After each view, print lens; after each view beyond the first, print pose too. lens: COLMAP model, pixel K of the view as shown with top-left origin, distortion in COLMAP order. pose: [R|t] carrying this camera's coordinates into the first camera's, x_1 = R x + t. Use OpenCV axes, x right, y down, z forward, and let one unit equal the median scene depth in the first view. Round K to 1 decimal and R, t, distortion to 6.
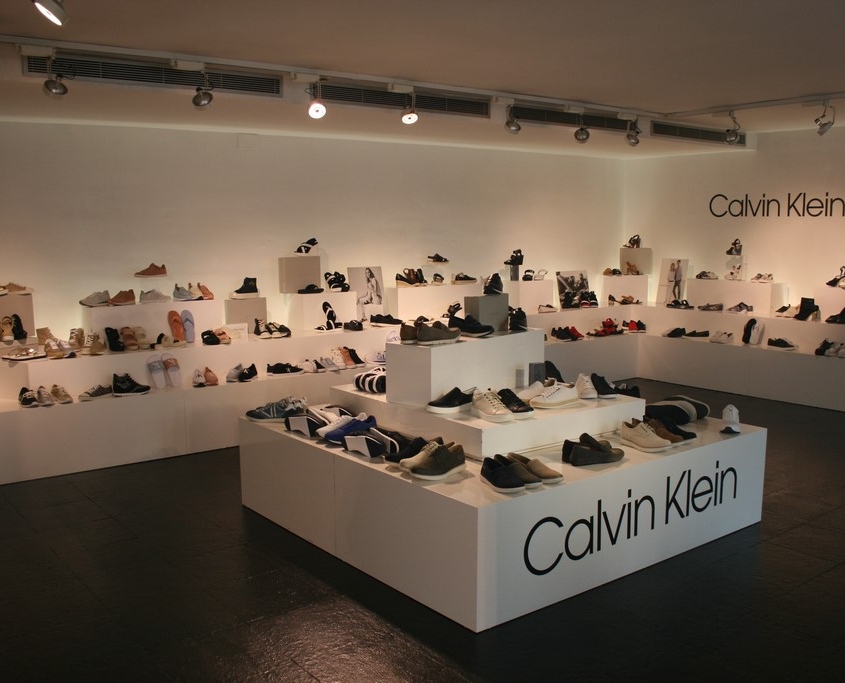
lens RADIAL K [[879.6, 0, 422.5], [0, 879.6, 341.5], [0, 0, 1]] dist [-0.120893, 0.032803]
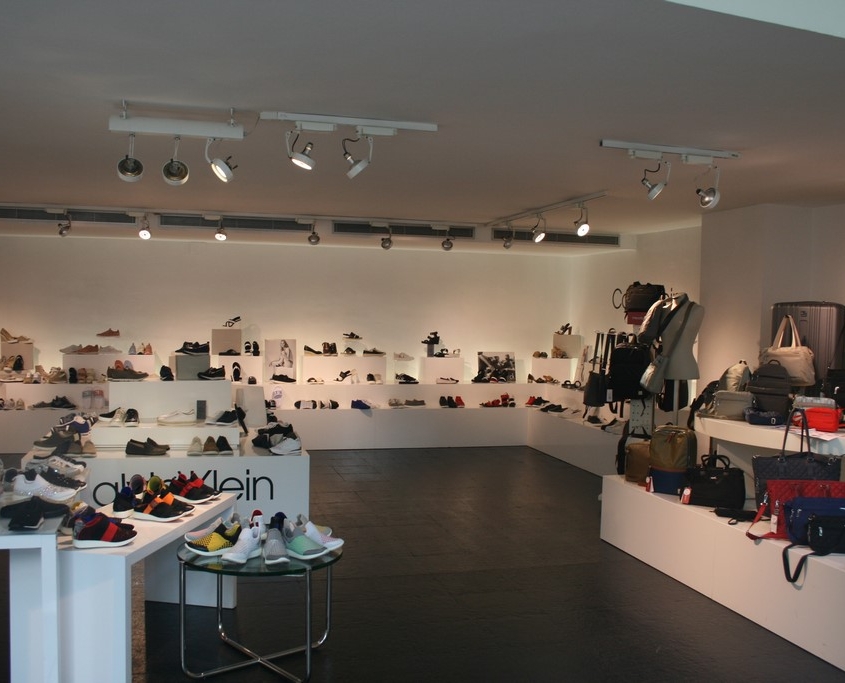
lens RADIAL K [[879.6, 0, 422.5], [0, 879.6, 341.5], [0, 0, 1]] dist [-0.120893, 0.032803]
pose [[0.920943, 0.041851, -0.387444, 0.694471], [-0.078339, 0.993803, -0.078862, 0.008585], [0.381742, 0.102979, 0.918514, -0.164861]]
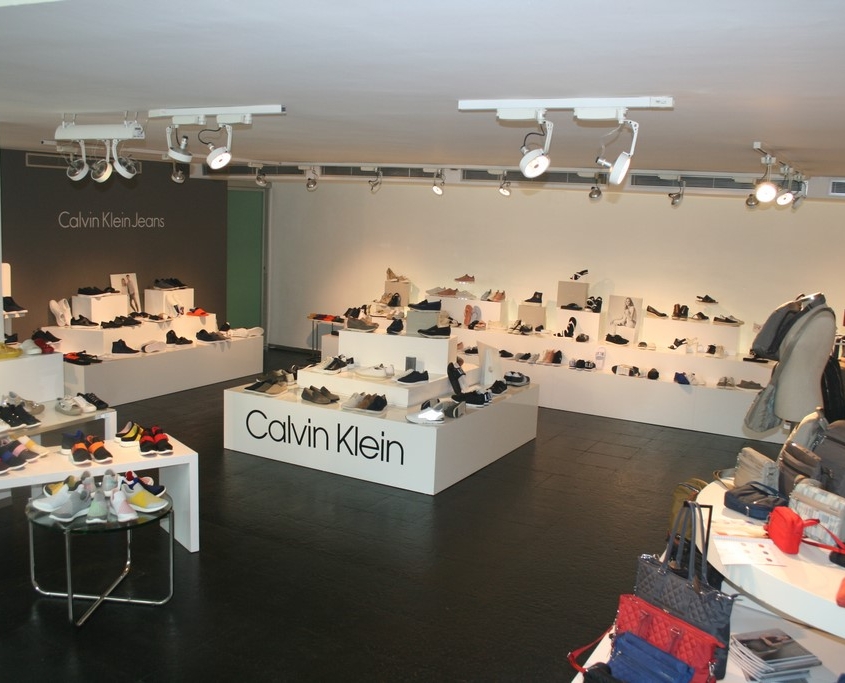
lens RADIAL K [[879.6, 0, 422.5], [0, 879.6, 341.5], [0, 0, 1]] dist [-0.120893, 0.032803]
pose [[0.388043, 0.164382, -0.906864, 1.020536], [-0.164857, 0.980476, 0.107184, -0.113800], [0.906777, 0.107911, 0.407566, 0.243696]]
